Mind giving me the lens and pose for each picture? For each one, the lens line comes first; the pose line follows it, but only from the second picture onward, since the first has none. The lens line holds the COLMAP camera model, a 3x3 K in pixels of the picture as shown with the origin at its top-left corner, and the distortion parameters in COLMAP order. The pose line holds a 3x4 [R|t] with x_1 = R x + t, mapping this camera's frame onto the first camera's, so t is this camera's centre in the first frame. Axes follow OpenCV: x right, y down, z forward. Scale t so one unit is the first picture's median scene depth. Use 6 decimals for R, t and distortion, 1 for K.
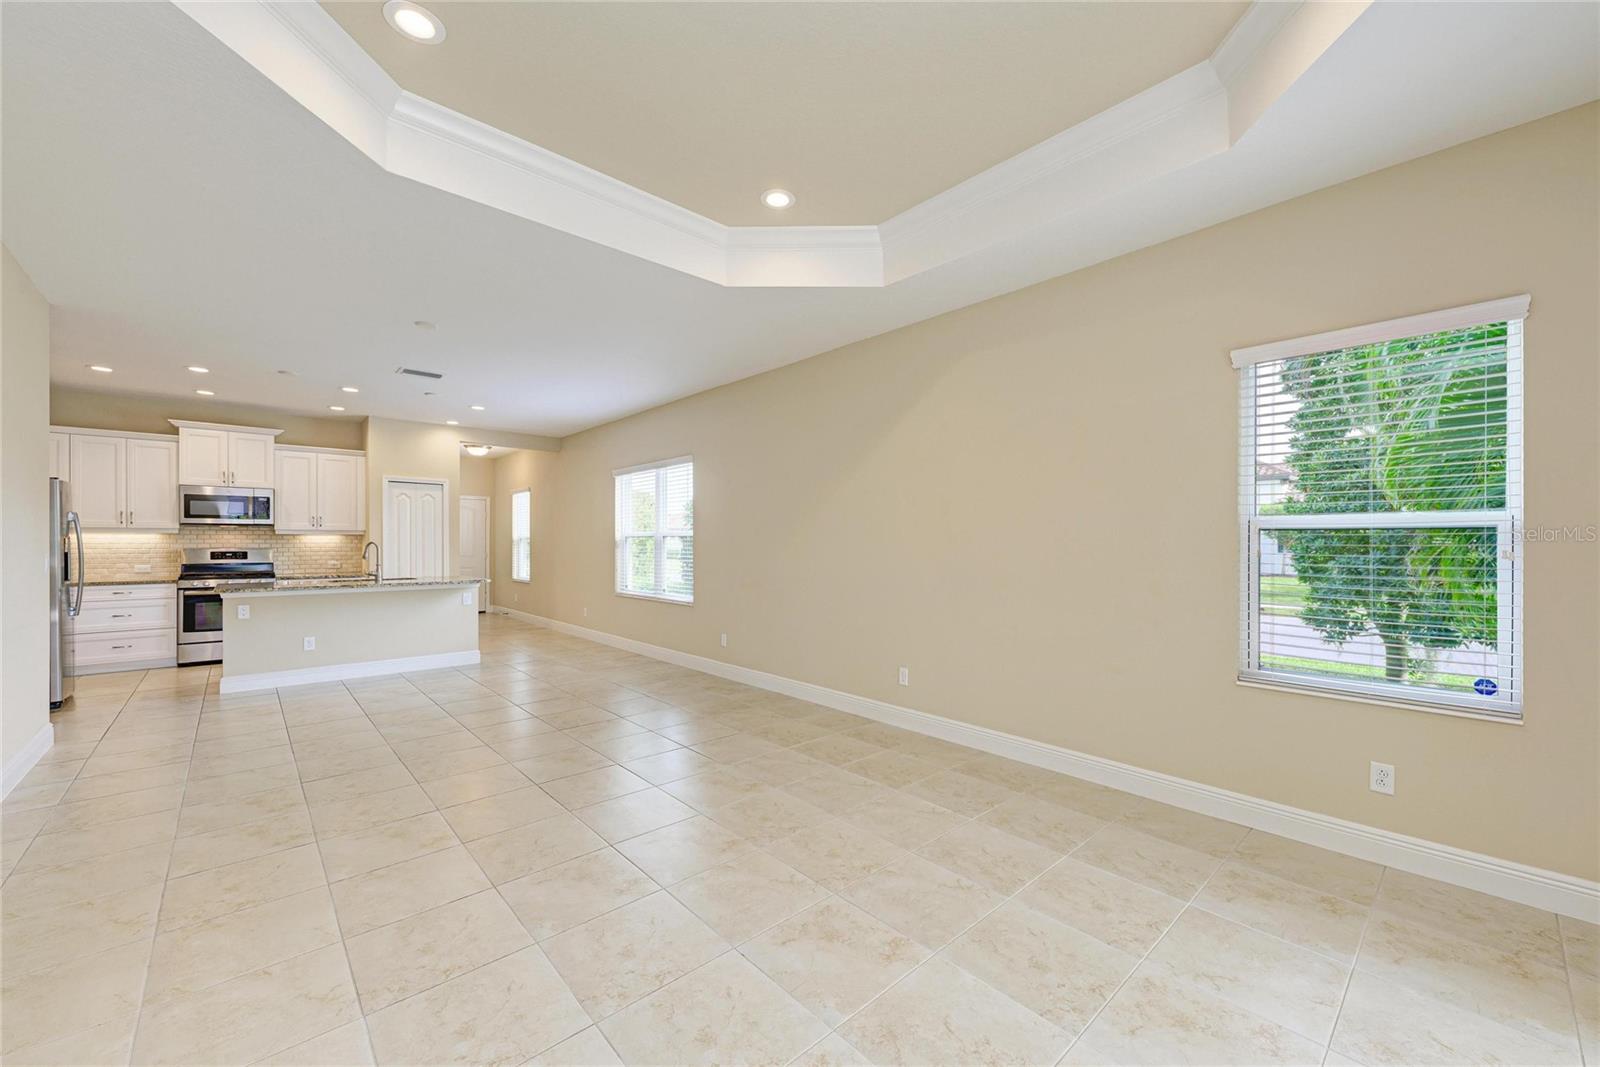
lens RADIAL K [[630.7, 0, 809.4], [0, 630.7, 538.1], [0, 0, 1]] dist [0.011489, 0.000196]
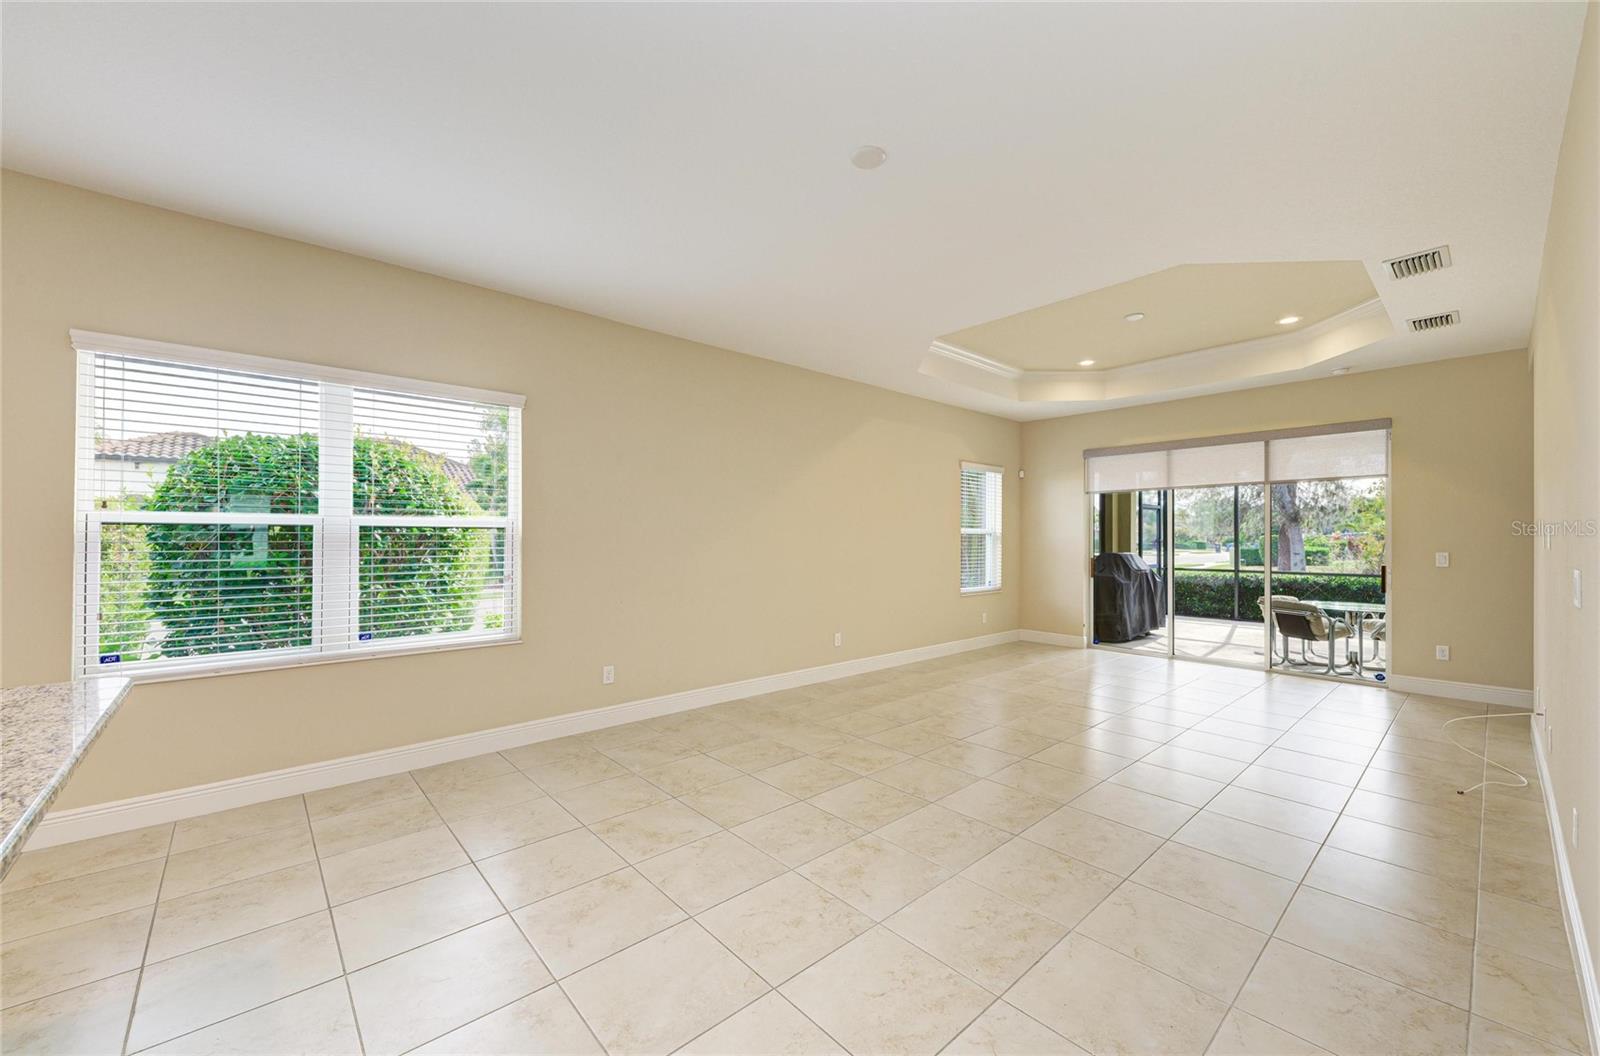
lens RADIAL K [[618.8, 0, 809.5], [0, 618.8, 528.8], [0, 0, 1]] dist [0.002418, -0.000103]
pose [[0.043279, 0.007887, 0.999032, -0.959520], [0.003674, 0.999961, -0.008054, 0.002394], [-0.999056, 0.004019, 0.043248, 0.852692]]
